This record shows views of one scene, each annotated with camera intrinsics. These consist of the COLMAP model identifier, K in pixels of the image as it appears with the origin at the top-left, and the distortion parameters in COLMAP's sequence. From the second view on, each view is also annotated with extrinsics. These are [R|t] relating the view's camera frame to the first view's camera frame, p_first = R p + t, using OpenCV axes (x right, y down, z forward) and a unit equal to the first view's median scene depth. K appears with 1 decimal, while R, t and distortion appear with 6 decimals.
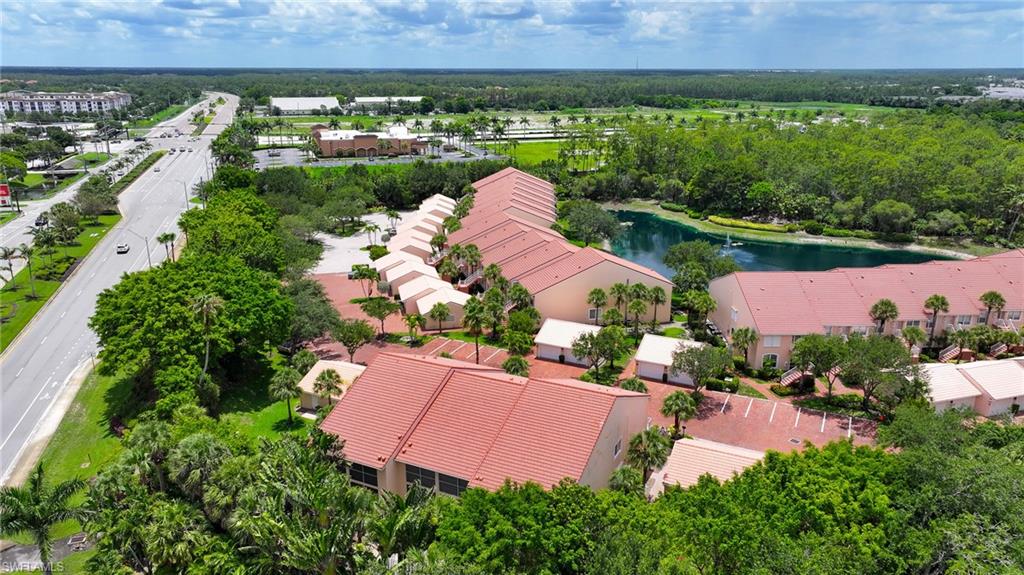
lens RADIAL K [[700.8, 0, 512.0], [0, 700.8, 287.5], [0, 0, 1]] dist [0.001947, 0.004161]
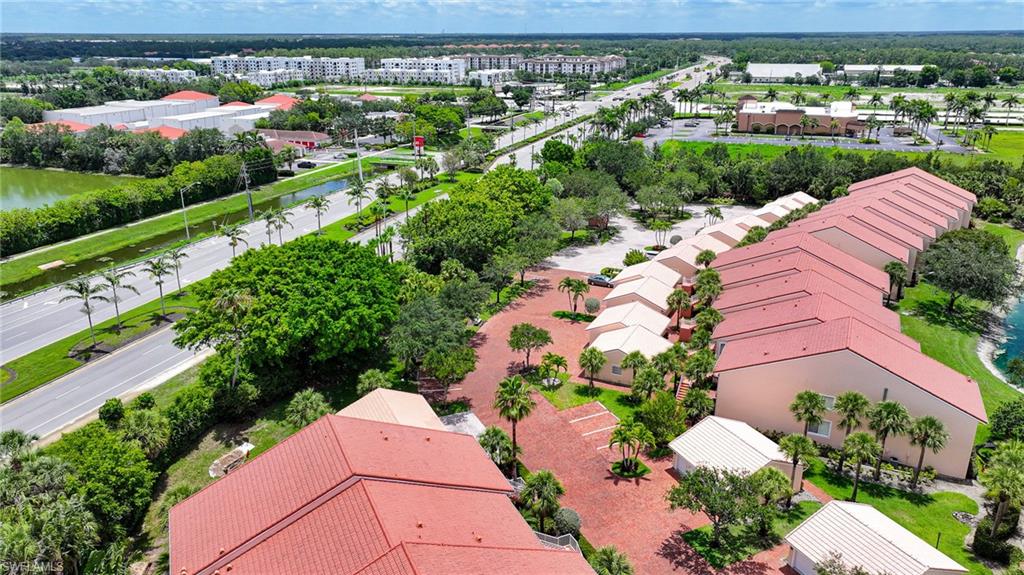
lens RADIAL K [[700.8, 0, 512.0], [0, 700.8, 287.5], [0, 0, 1]] dist [0.001947, 0.004161]
pose [[0.784206, 0.205875, -0.585351, 0.128013], [-0.178949, 0.978310, 0.104343, -0.052558], [0.594137, 0.022922, 0.804038, 0.171739]]
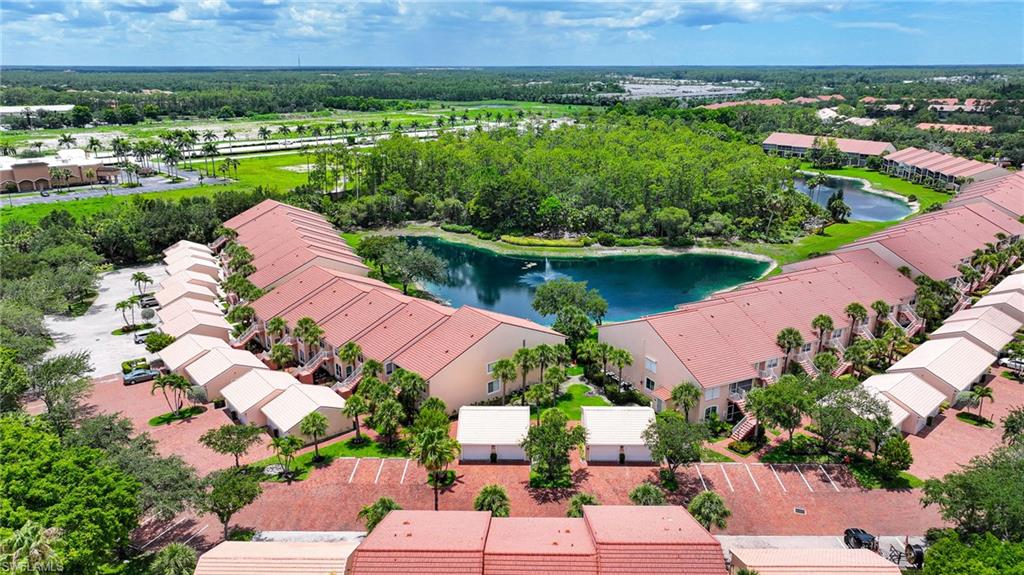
lens RADIAL K [[710.4, 0, 512.0], [0, 710.4, 287.5], [0, 0, 1]] dist [0.003778, 0.003388]
pose [[0.906547, -0.128079, 0.402205, -0.099931], [0.129148, 0.991320, 0.024585, -0.051812], [-0.401863, 0.029657, 0.915219, 0.103995]]
